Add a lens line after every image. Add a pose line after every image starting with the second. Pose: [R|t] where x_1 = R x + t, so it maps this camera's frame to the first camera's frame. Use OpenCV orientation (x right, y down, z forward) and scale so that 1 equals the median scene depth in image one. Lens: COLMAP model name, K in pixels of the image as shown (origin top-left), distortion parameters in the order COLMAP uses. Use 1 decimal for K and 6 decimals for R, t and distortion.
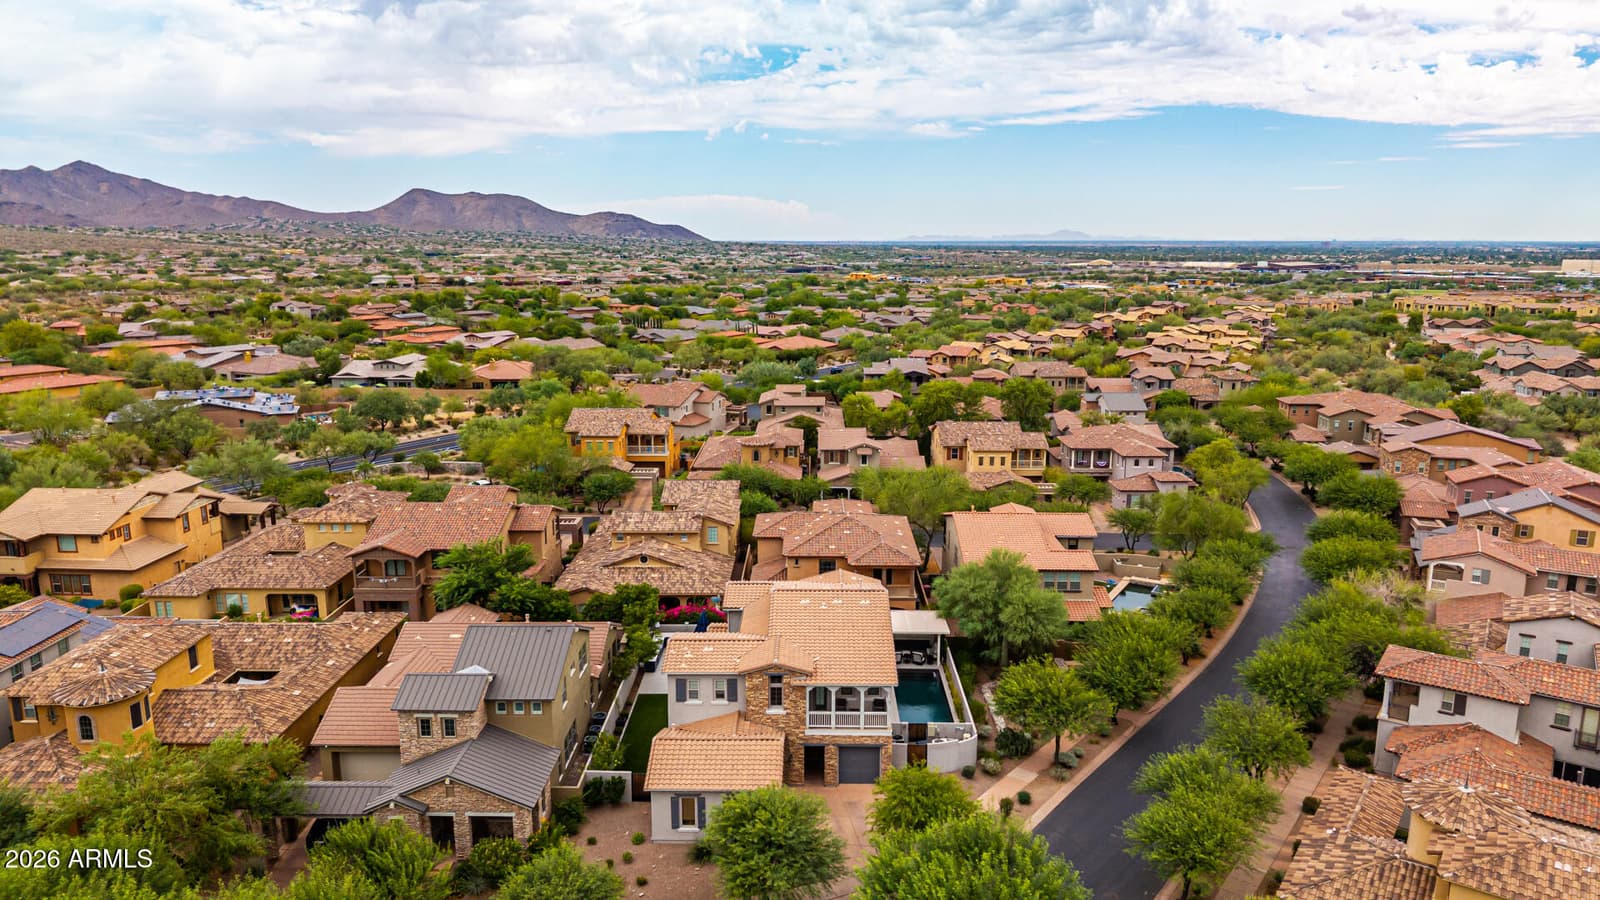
lens RADIAL K [[1069.6, 0, 787.2], [0, 1069.6, 446.0], [0, 0, 1]] dist [0.043993, -0.043470]
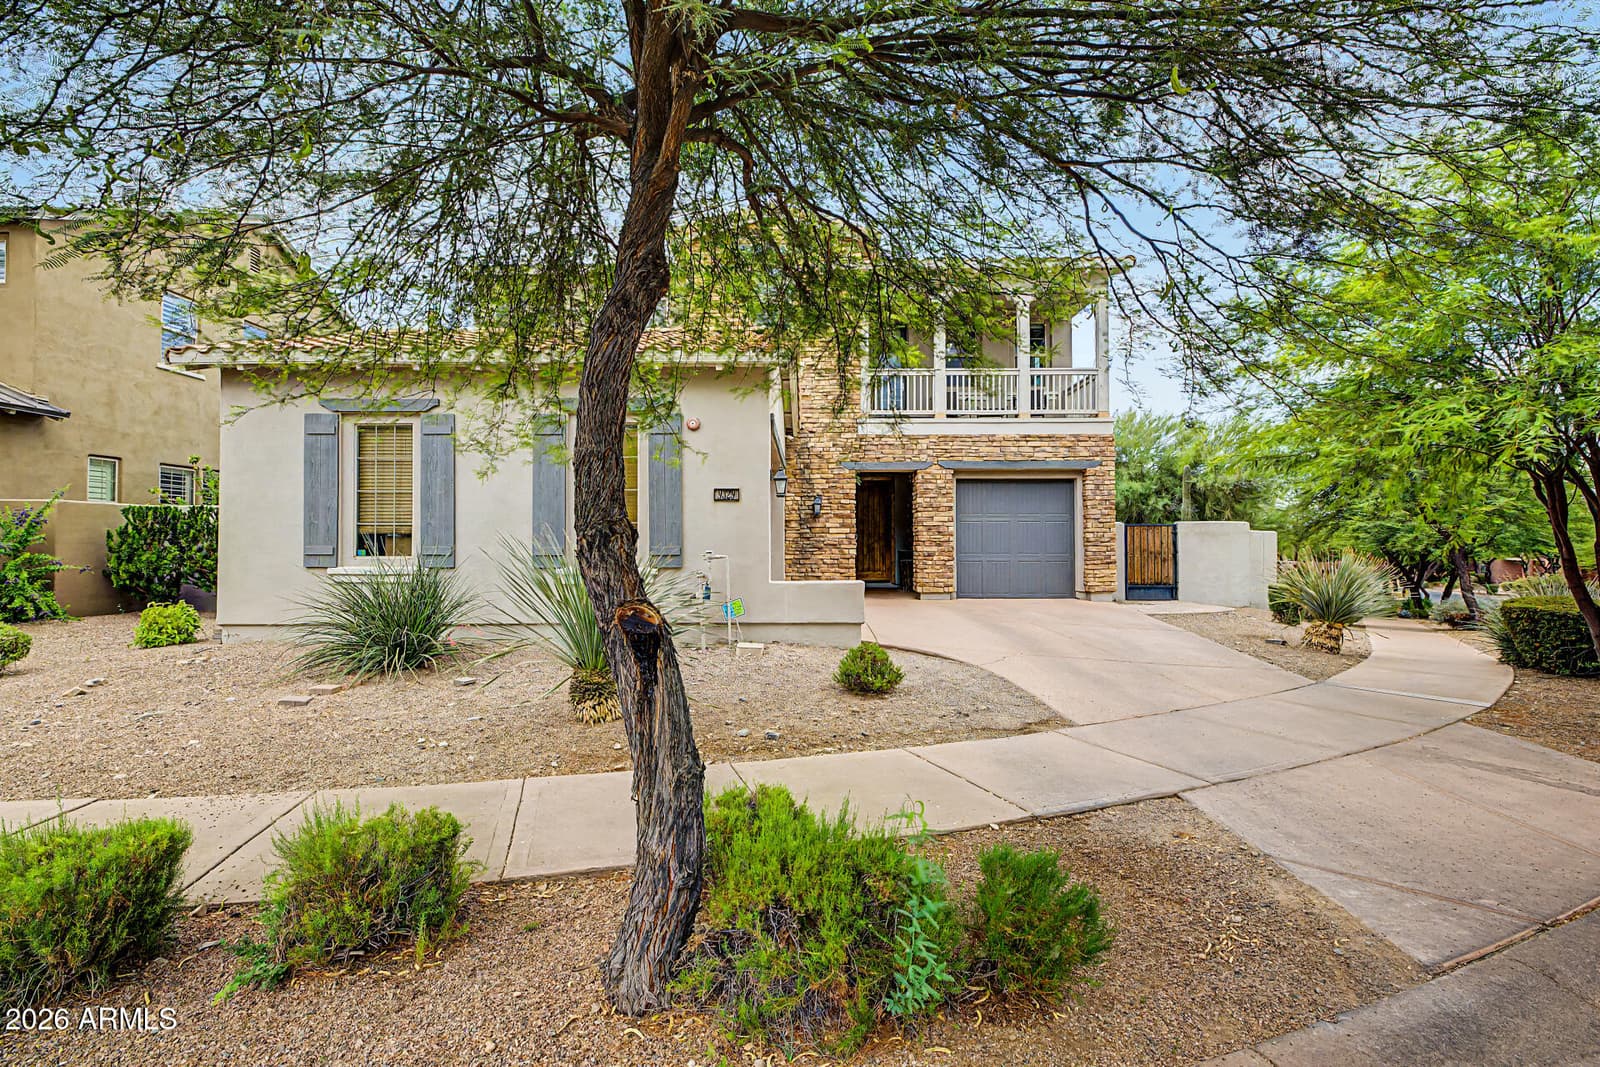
lens RADIAL K [[762.5, 0, 803.8], [0, 762.5, 539.2], [0, 0, 1]] dist [-0.003299, -0.000232]
pose [[0.999755, 0.004898, 0.021575, -0.005716], [-0.000453, 0.979515, -0.201370, 0.350166], [-0.022120, 0.201311, 0.979278, 0.771734]]
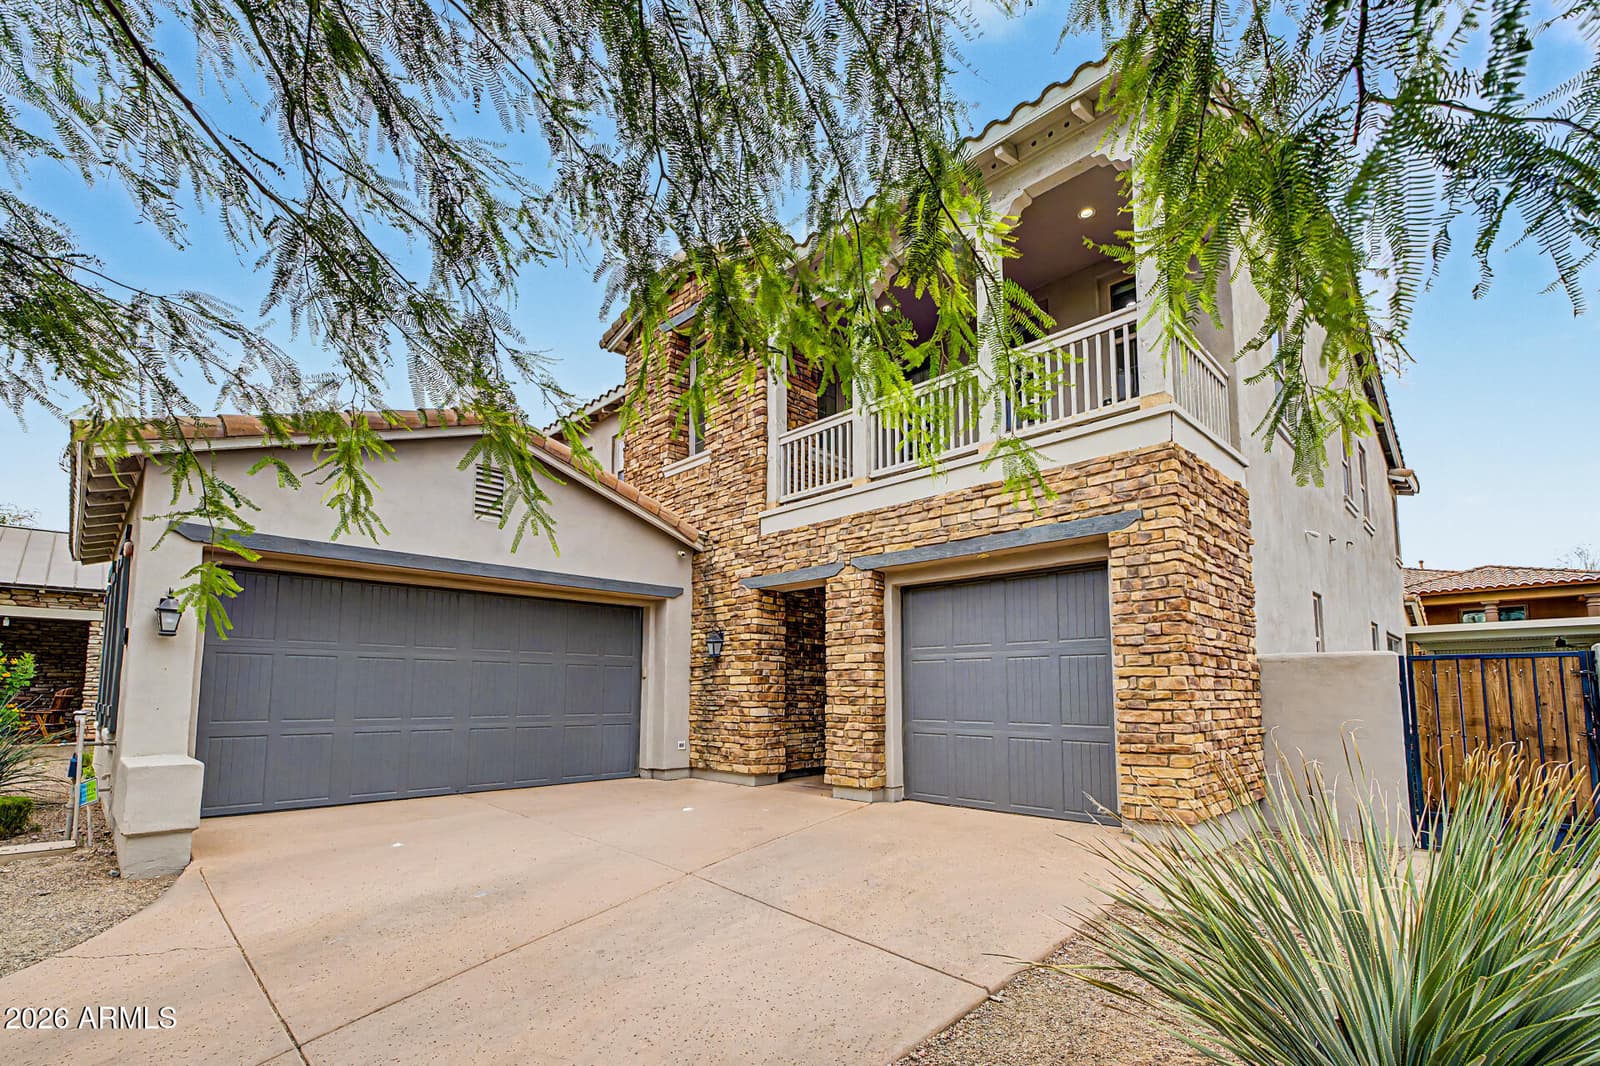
lens RADIAL K [[720.5, 0, 799.6], [0, 720.5, 625.5], [0, 0, 1]] dist [0.004462, -0.001490]
pose [[0.730999, -0.059440, -0.679785, 0.124572], [-0.138287, 0.962624, -0.232876, 0.321751], [0.668220, 0.264237, 0.695457, 0.905356]]
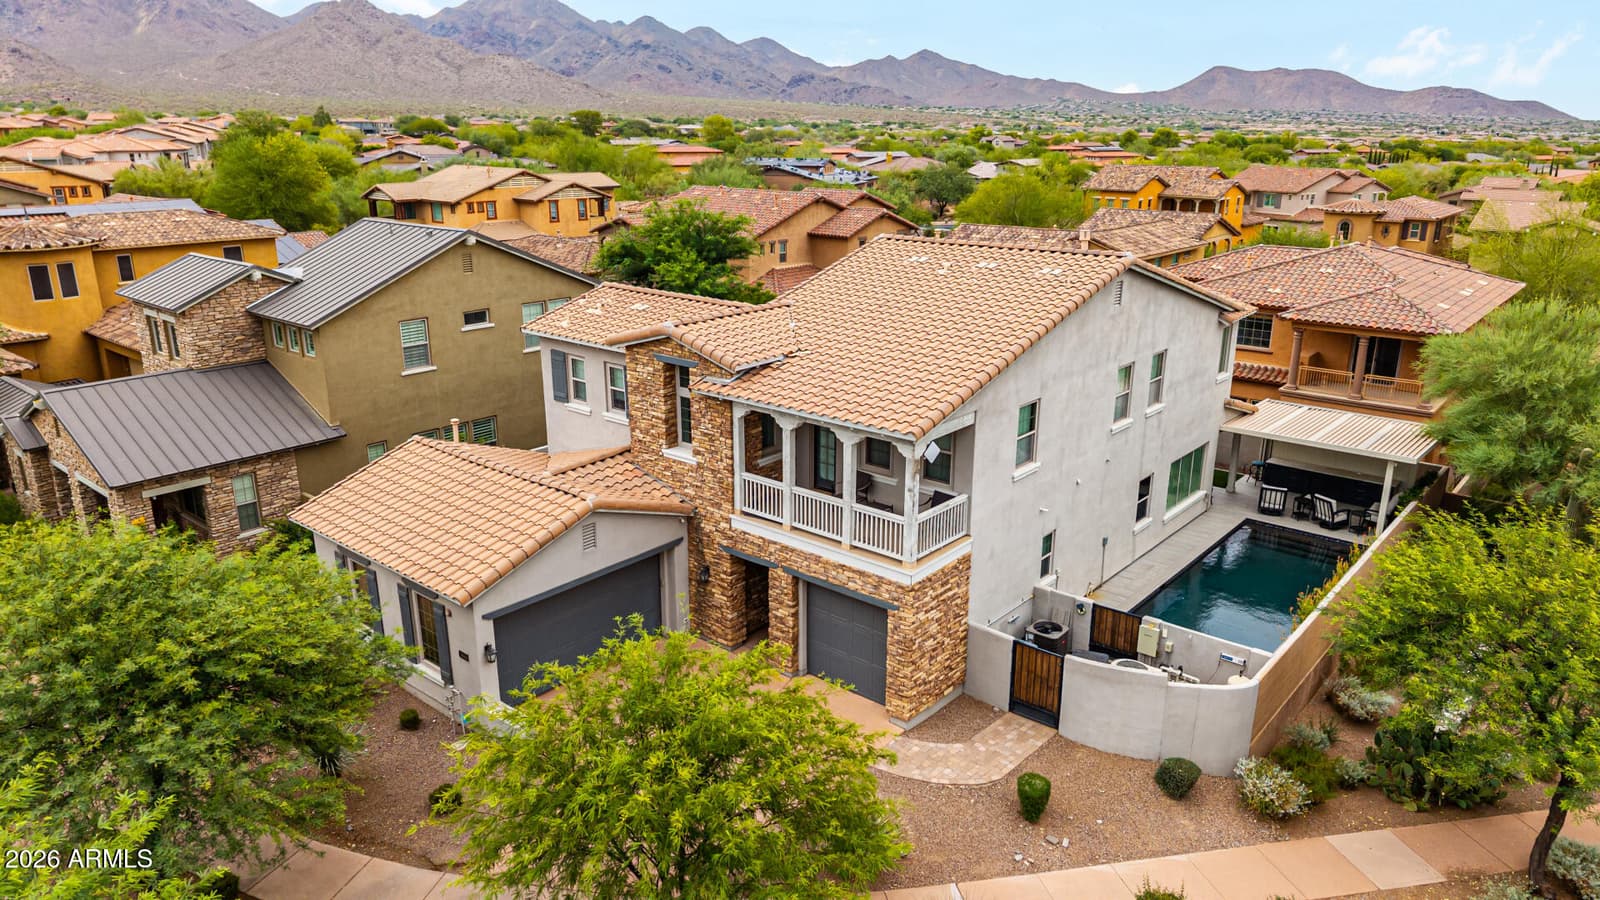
lens RADIAL K [[1069.6, 0, 796.1], [0, 1069.6, 443.0], [0, 0, 1]] dist [0.043993, -0.043470]
pose [[0.777410, 0.187162, -0.600503, 0.268041], [-0.126880, 0.981741, 0.141726, 0.179336], [0.616064, -0.033988, 0.786963, 0.703623]]
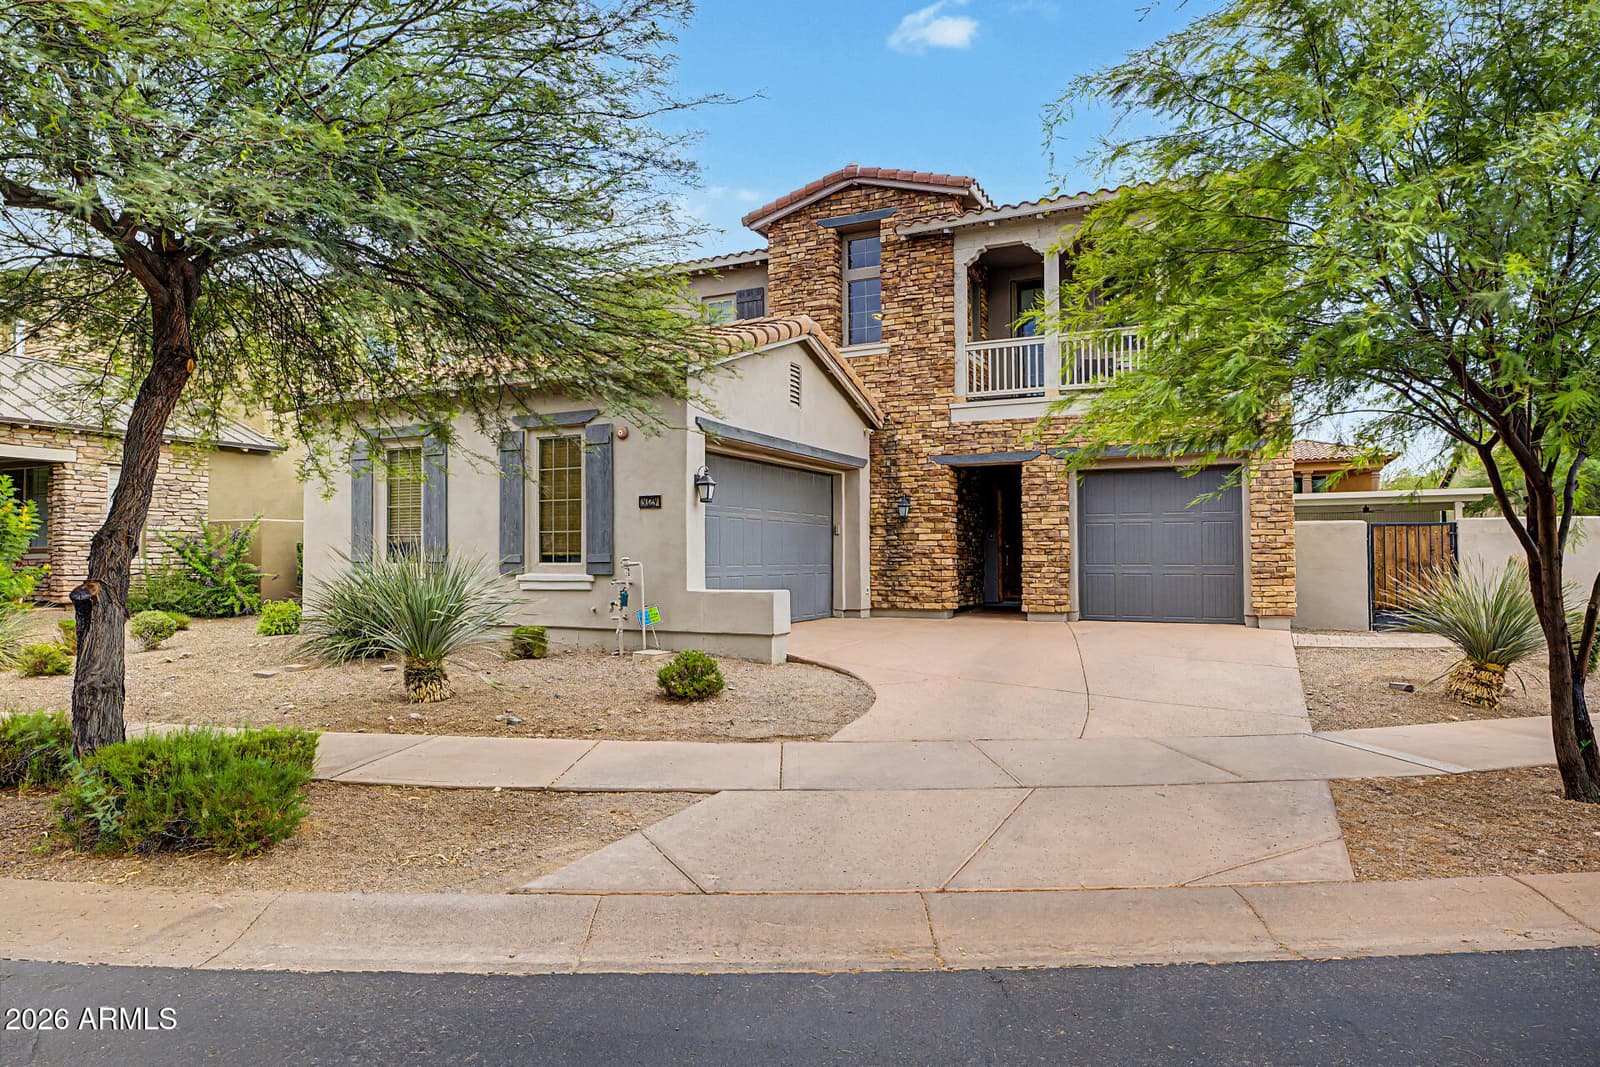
lens RADIAL K [[972.7, 0, 792.1], [0, 972.7, 528.0], [0, 0, 1]] dist [-0.021137, 0.011150]
pose [[0.913087, -0.010152, -0.407639, 0.082952], [-0.081492, 0.974979, -0.206819, 0.353545], [0.399540, 0.222063, 0.889413, 0.759841]]
